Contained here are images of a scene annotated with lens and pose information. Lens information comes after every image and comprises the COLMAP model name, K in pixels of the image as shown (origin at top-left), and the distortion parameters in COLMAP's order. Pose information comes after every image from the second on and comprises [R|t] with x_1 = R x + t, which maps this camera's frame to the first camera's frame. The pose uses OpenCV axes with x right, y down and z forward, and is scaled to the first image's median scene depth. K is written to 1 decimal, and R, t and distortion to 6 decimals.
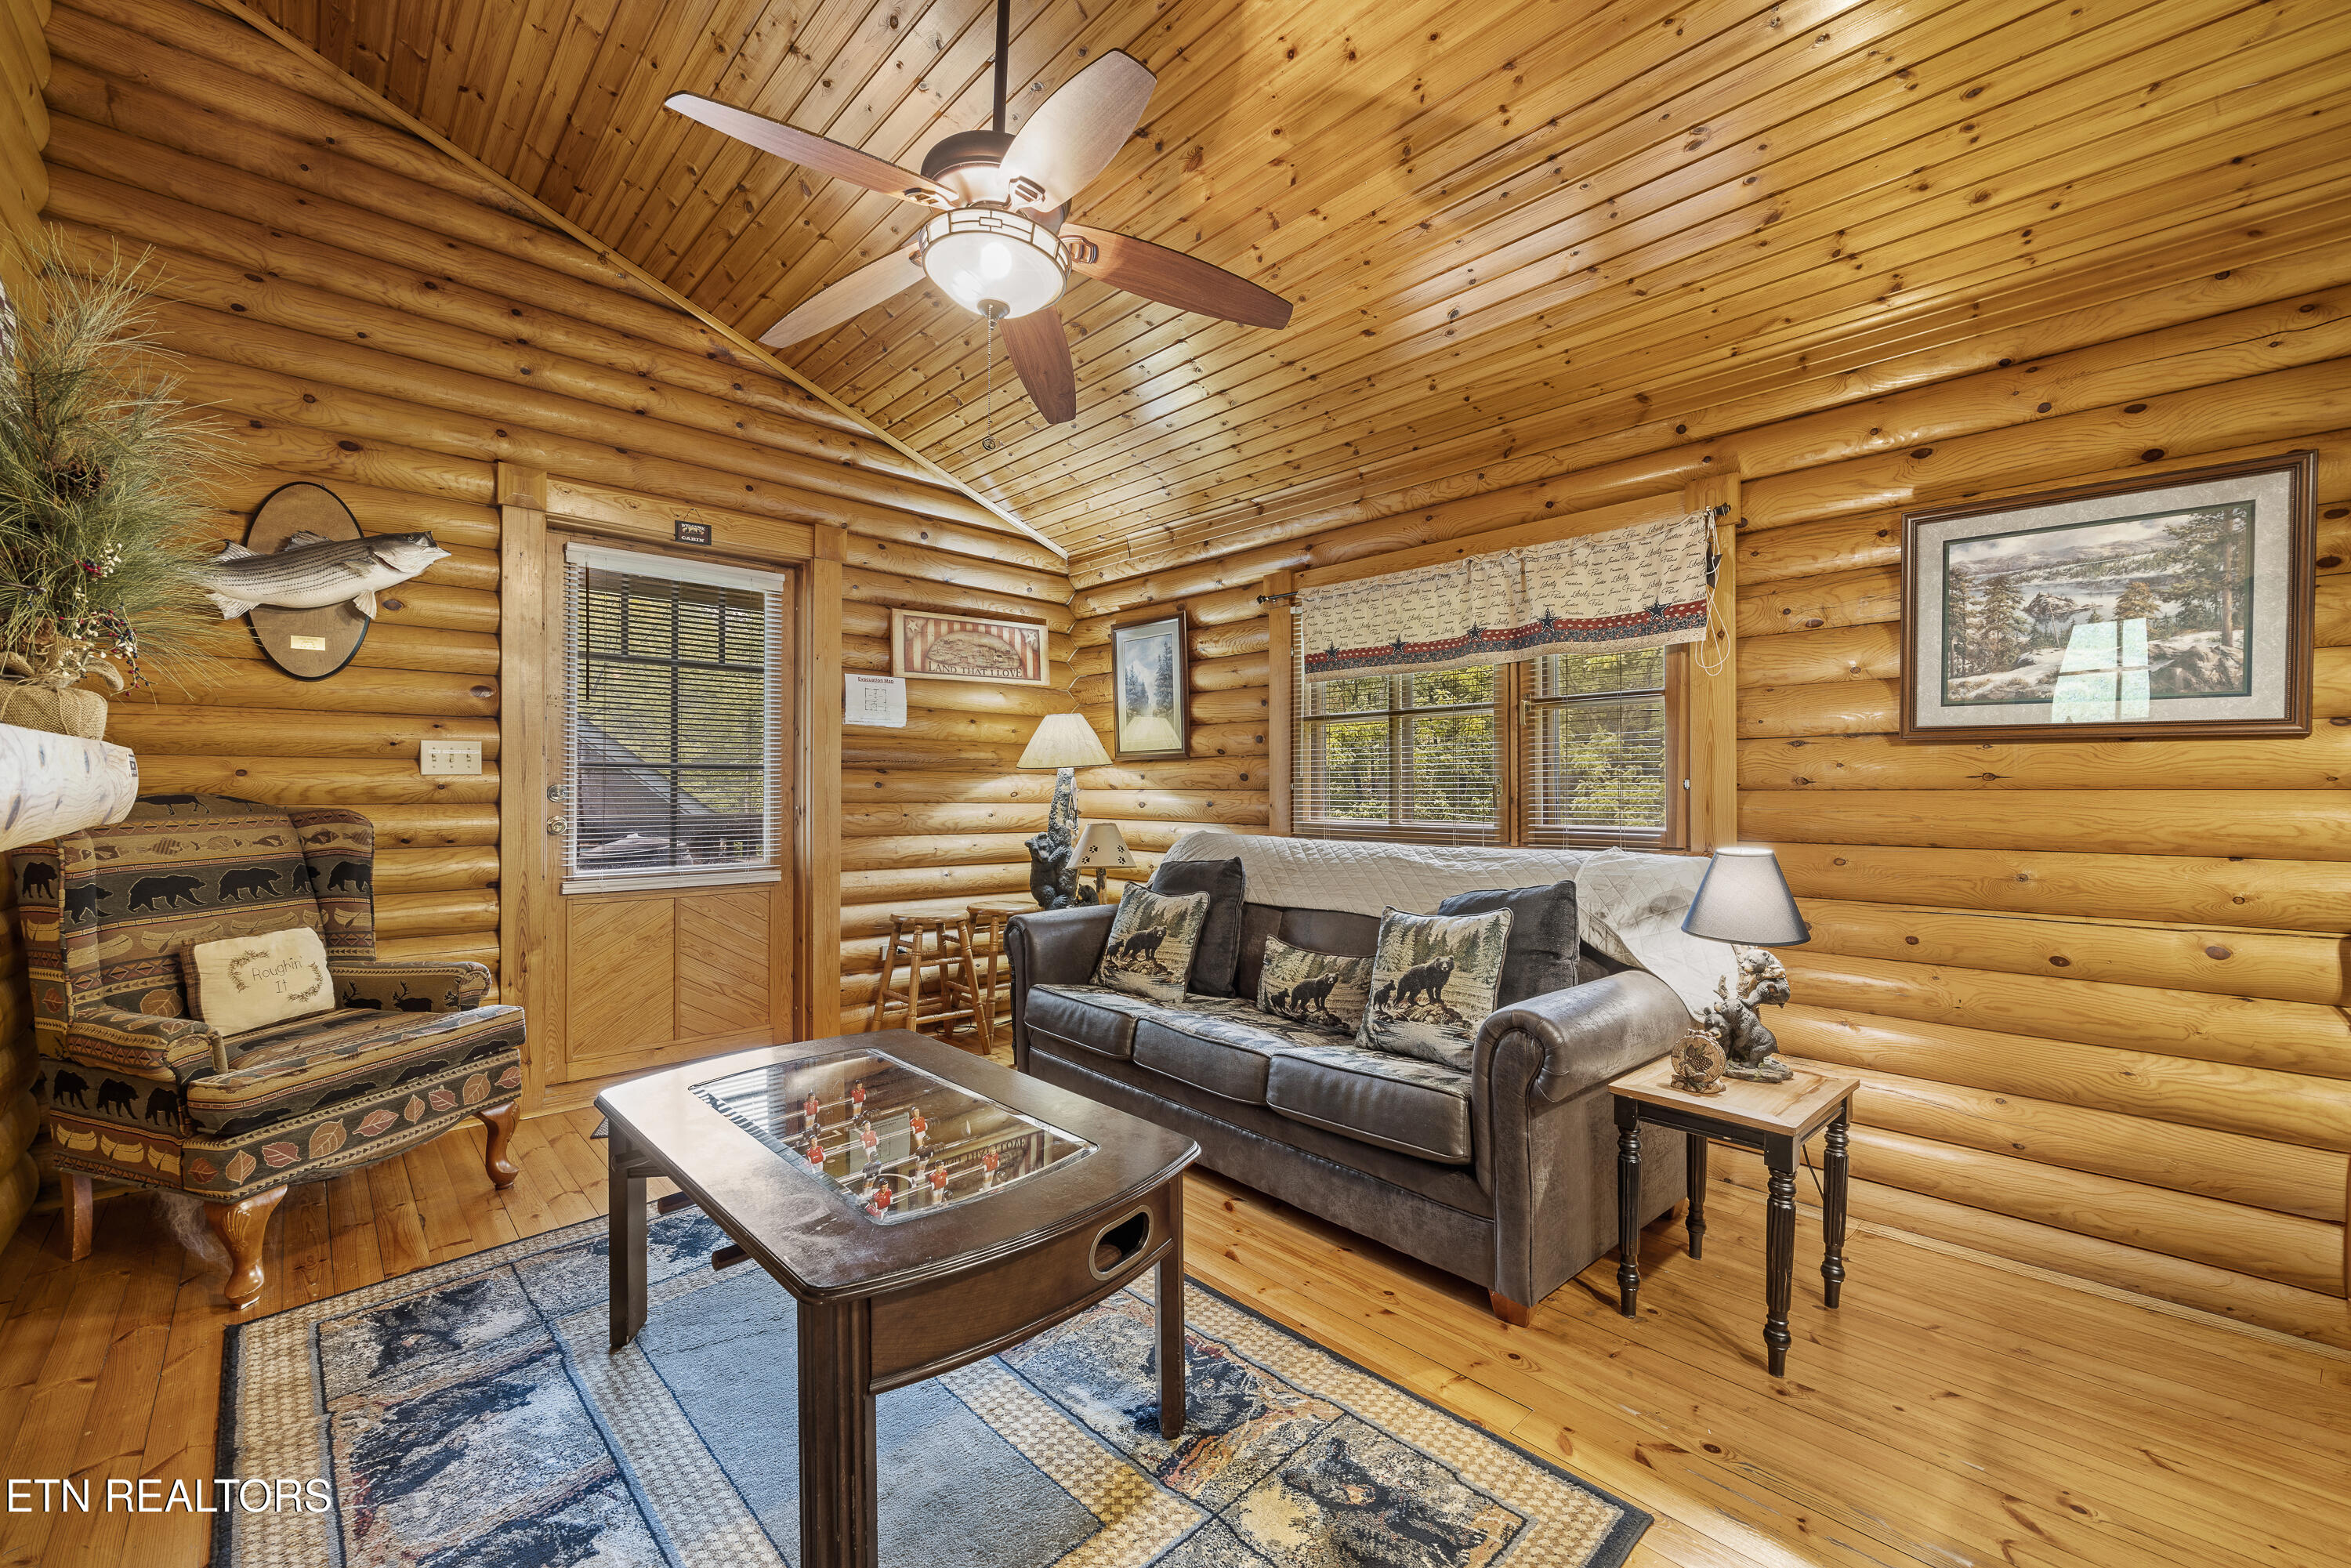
lens RADIAL K [[940.8, 0, 1181.0], [0, 940.8, 780.1], [0, 0, 1]] dist [-0.004185, 0.000114]
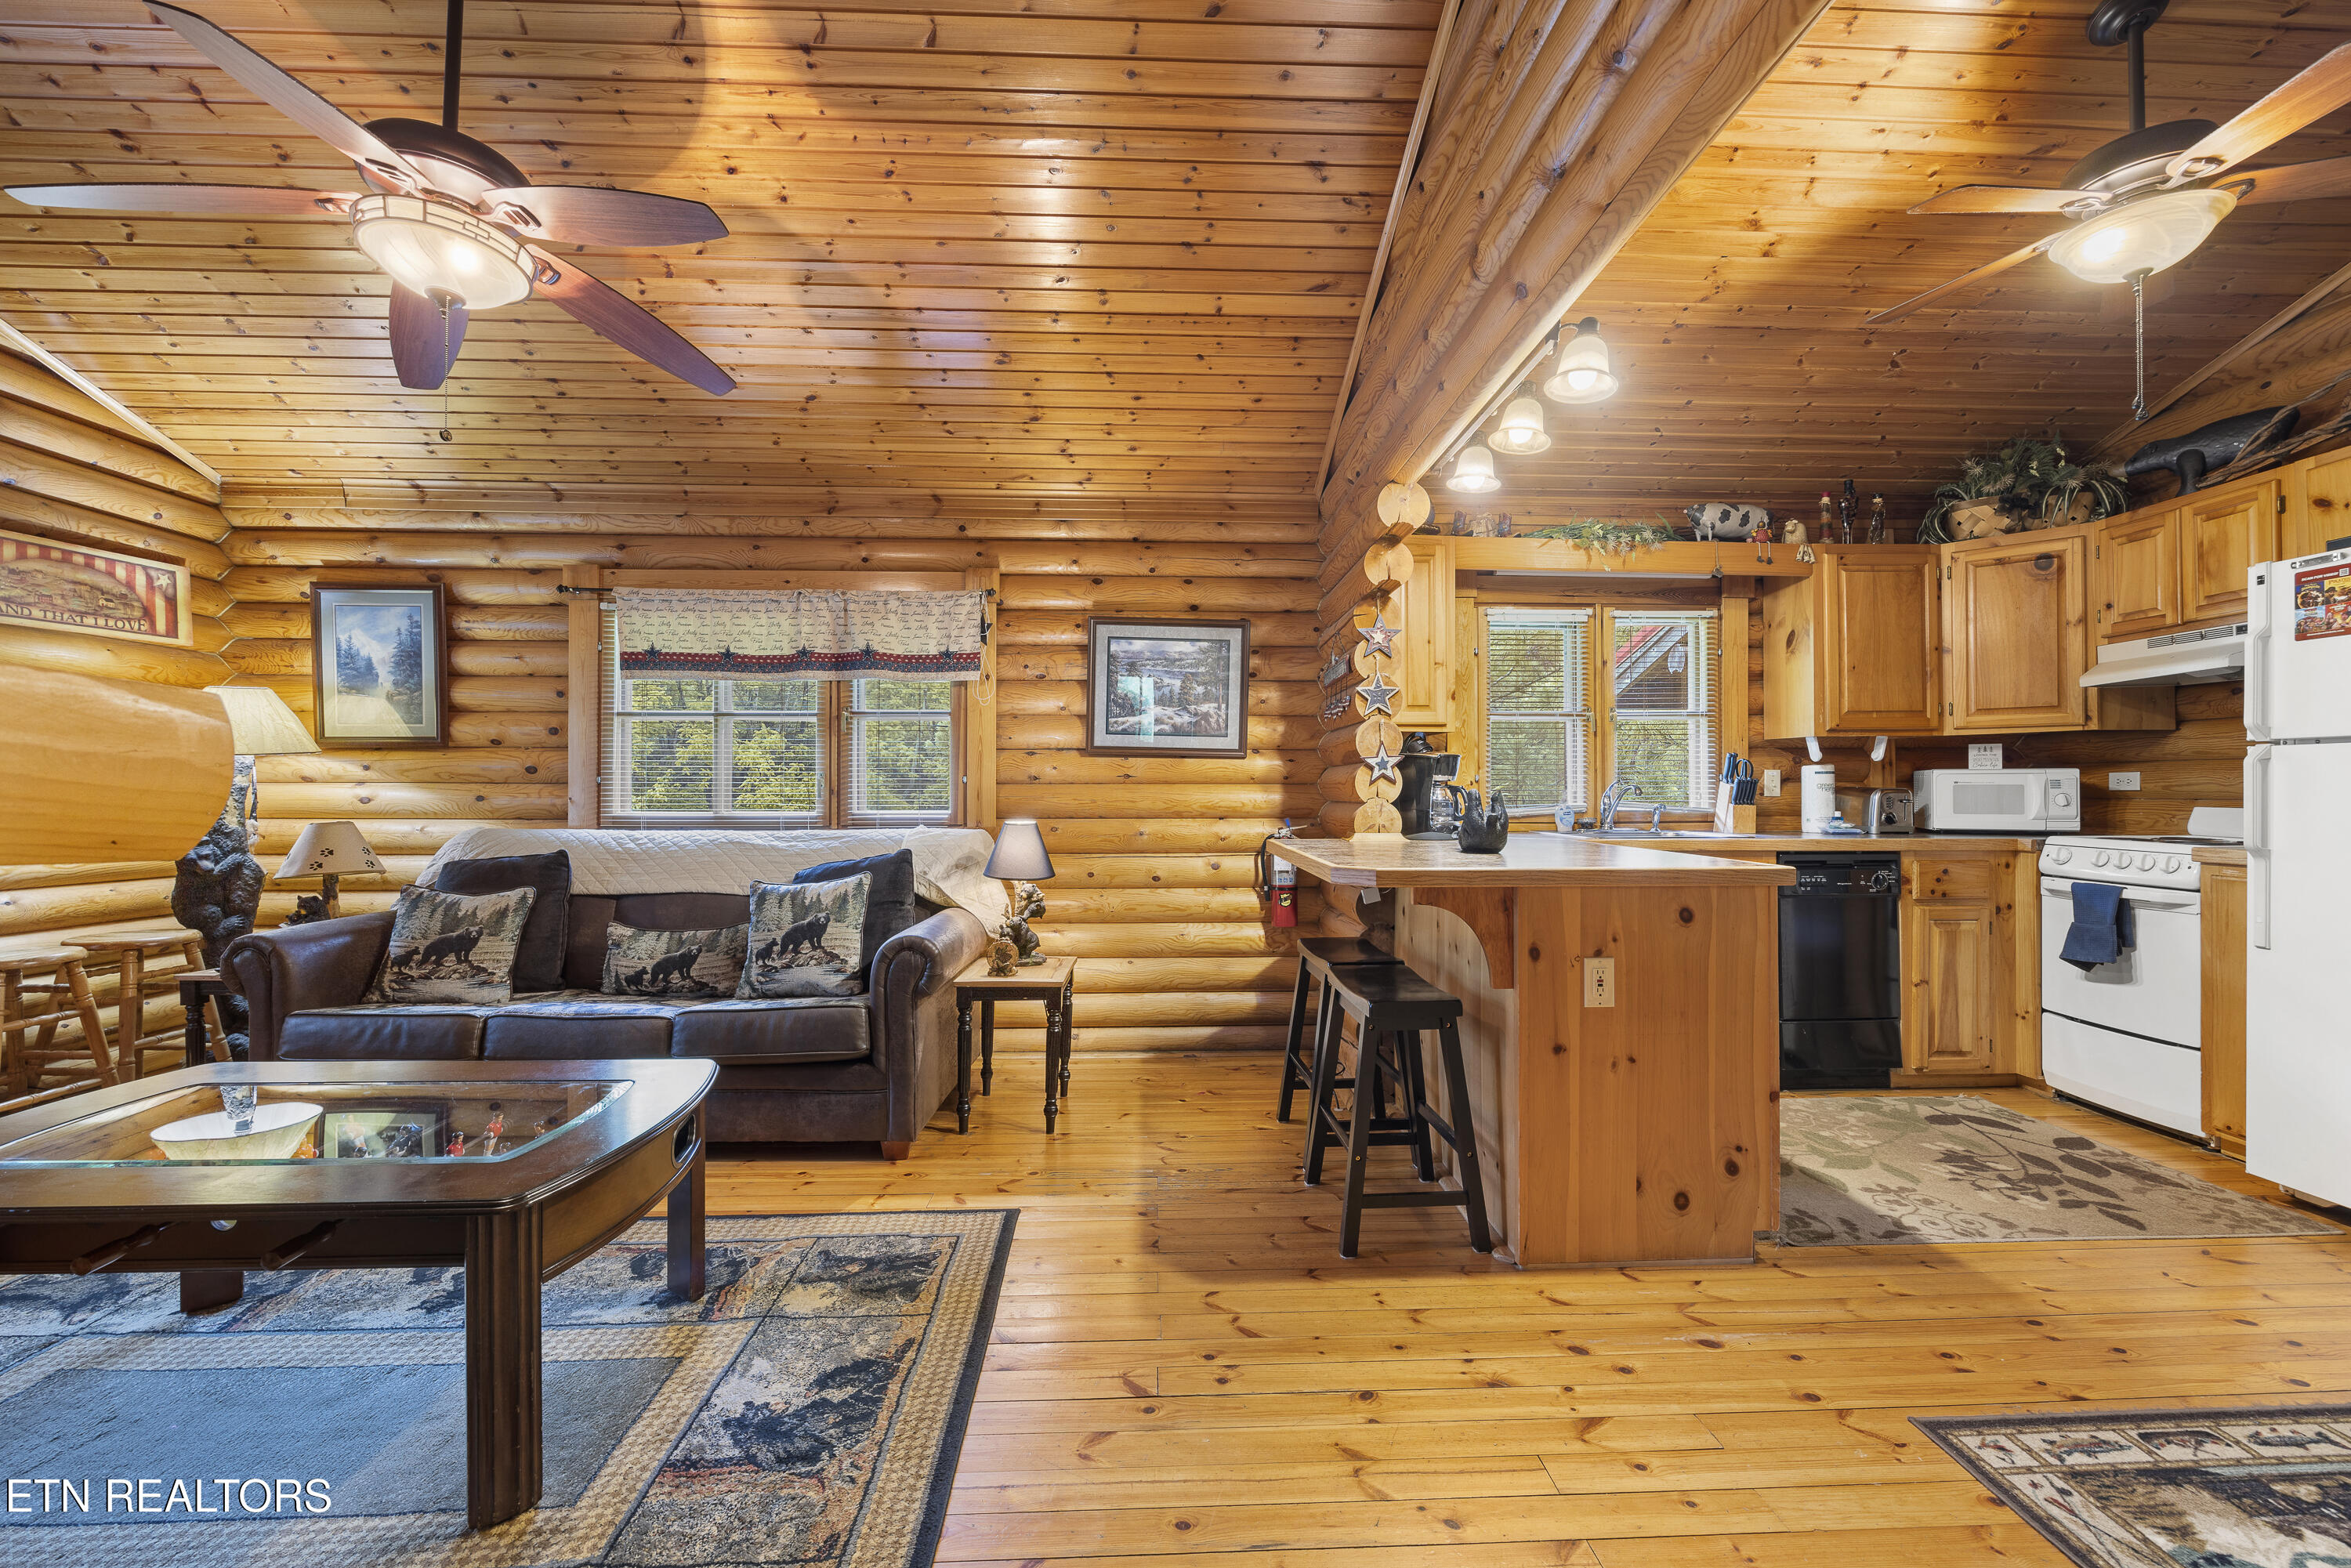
lens RADIAL K [[940.8, 0, 1175.6], [0, 940.8, 780.1], [0, 0, 1]] dist [-0.004185, 0.000114]
pose [[0.660564, 0.006231, 0.750744, -0.291069], [-0.008579, 0.999963, -0.000750, 0.003165], [-0.750721, -0.005945, 0.660593, -0.163819]]
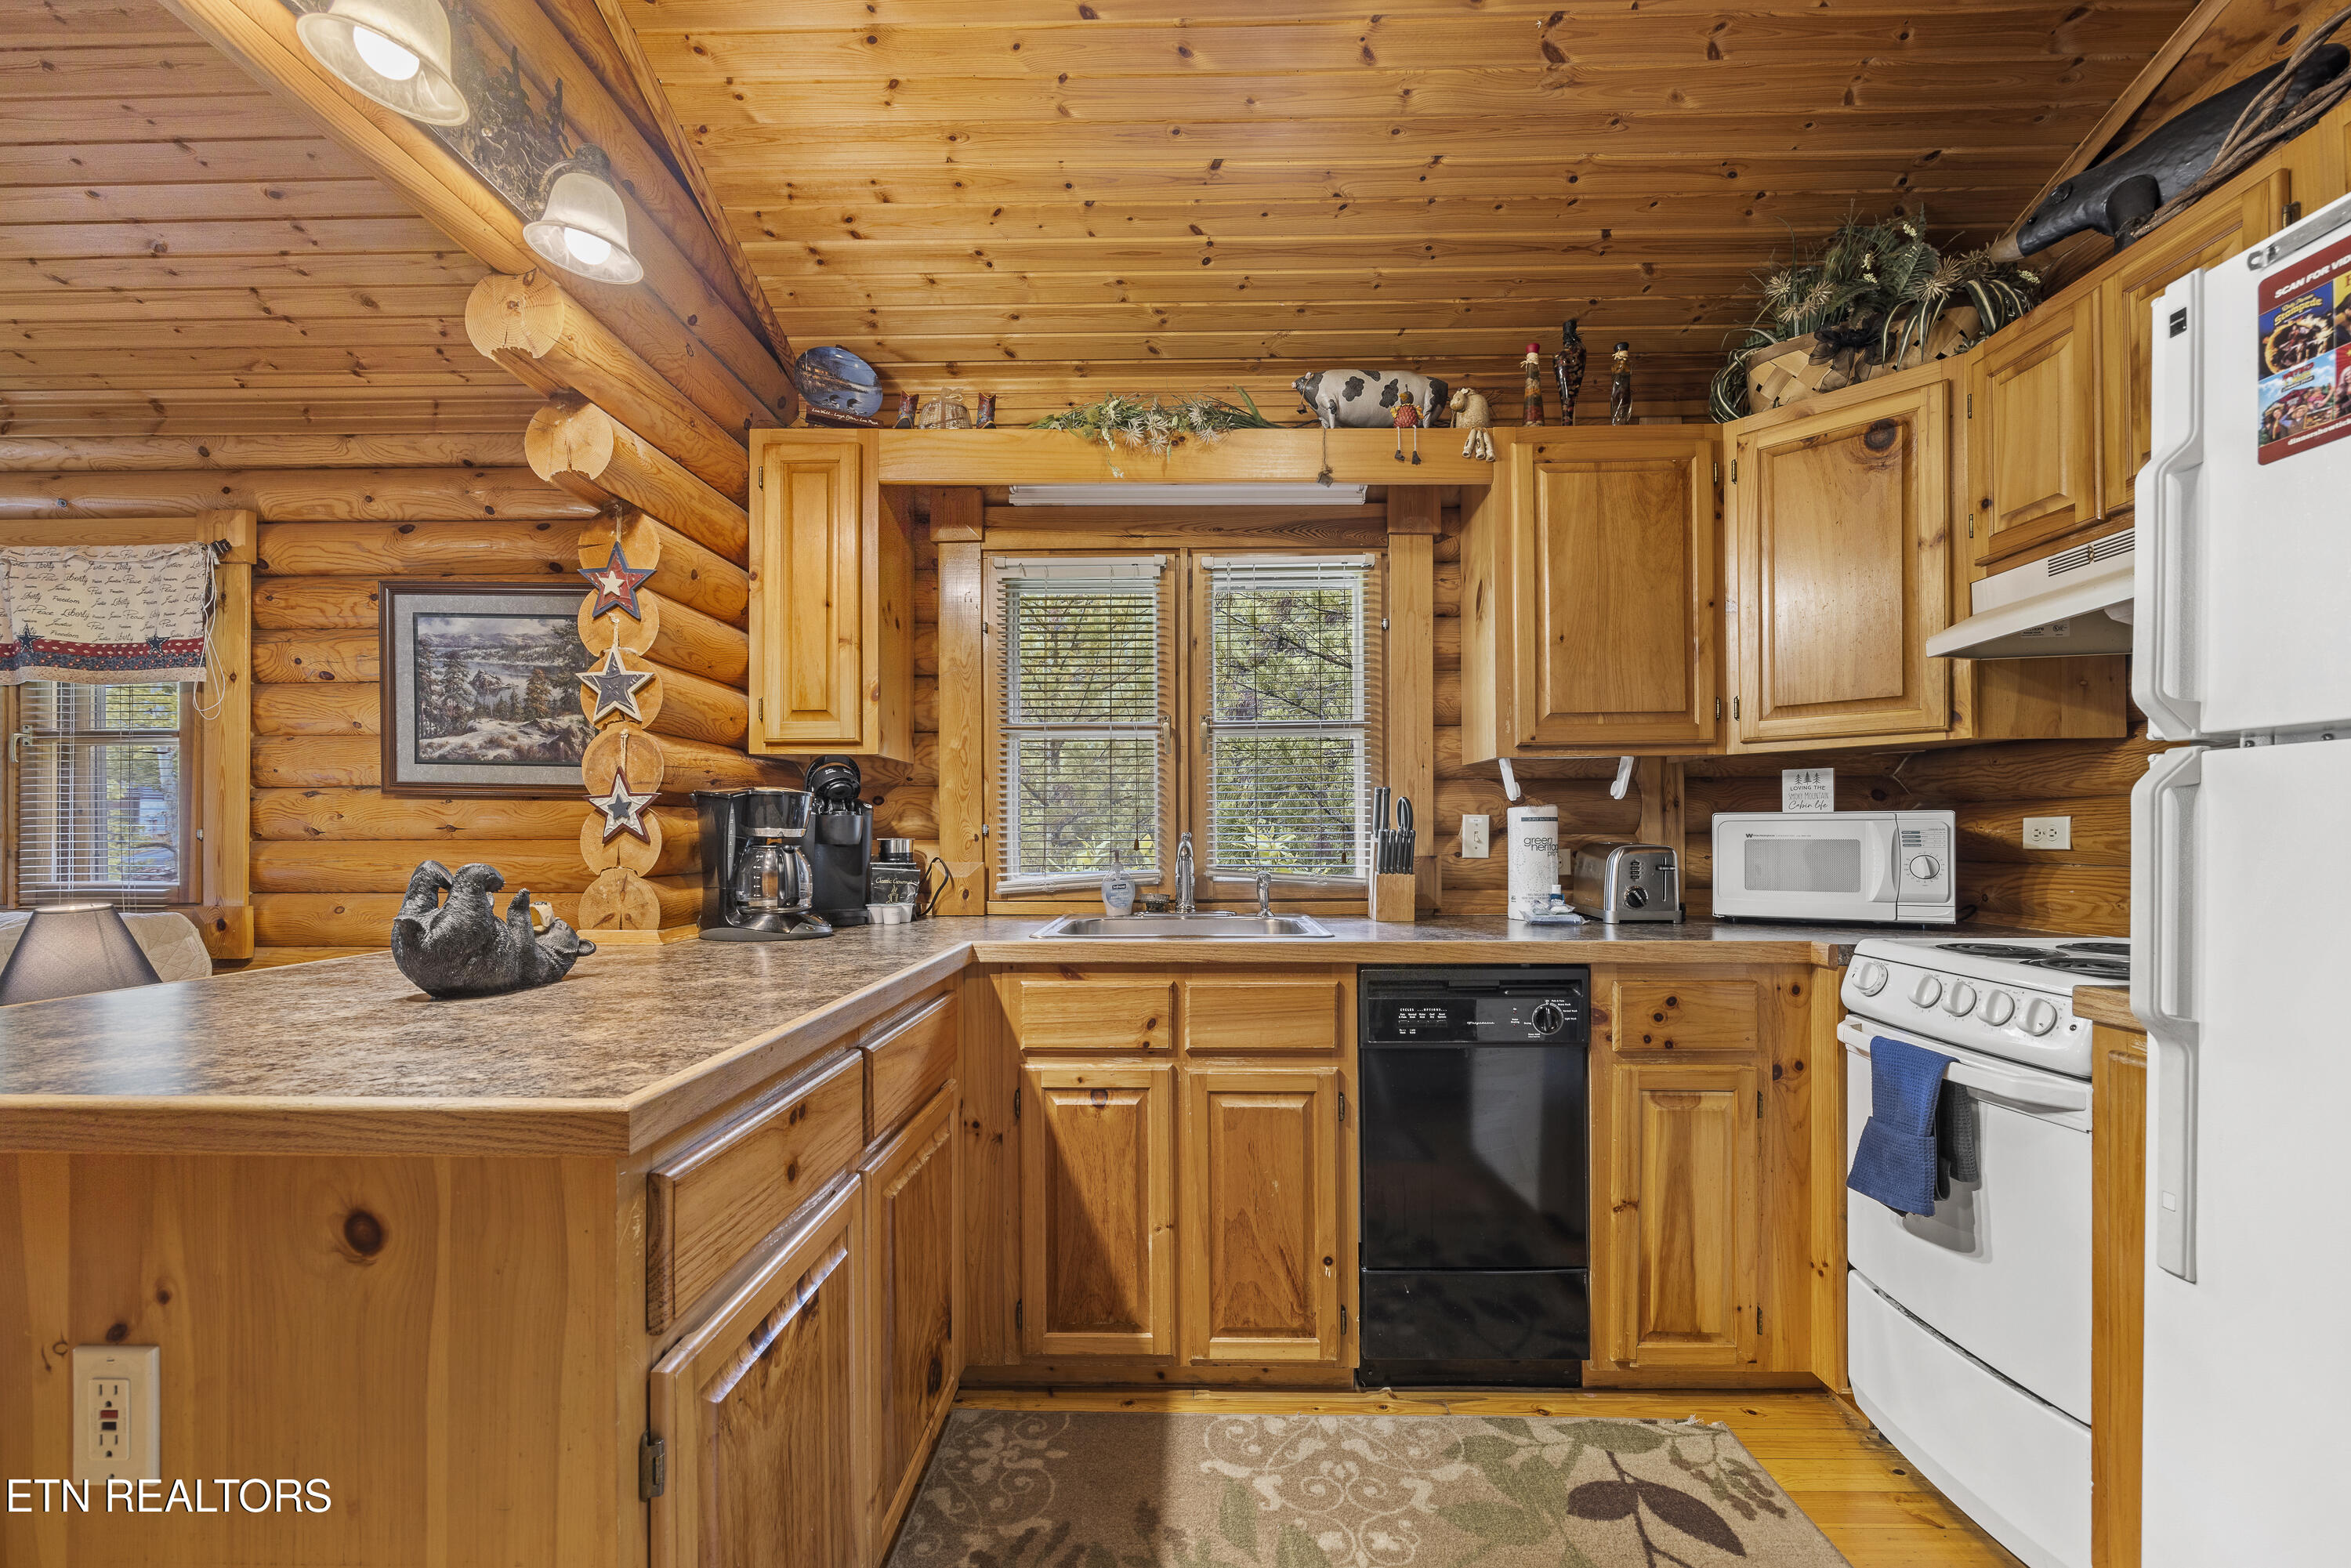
lens RADIAL K [[956.0, 0, 1188.5], [0, 956.0, 829.7], [0, 0, 1]] dist [-0.004879, 0.000242]
pose [[0.704436, -0.000033, 0.709767, 0.510364], [-0.005569, 0.999969, 0.005575, -0.009930], [-0.709745, -0.007880, 0.704414, -0.329731]]
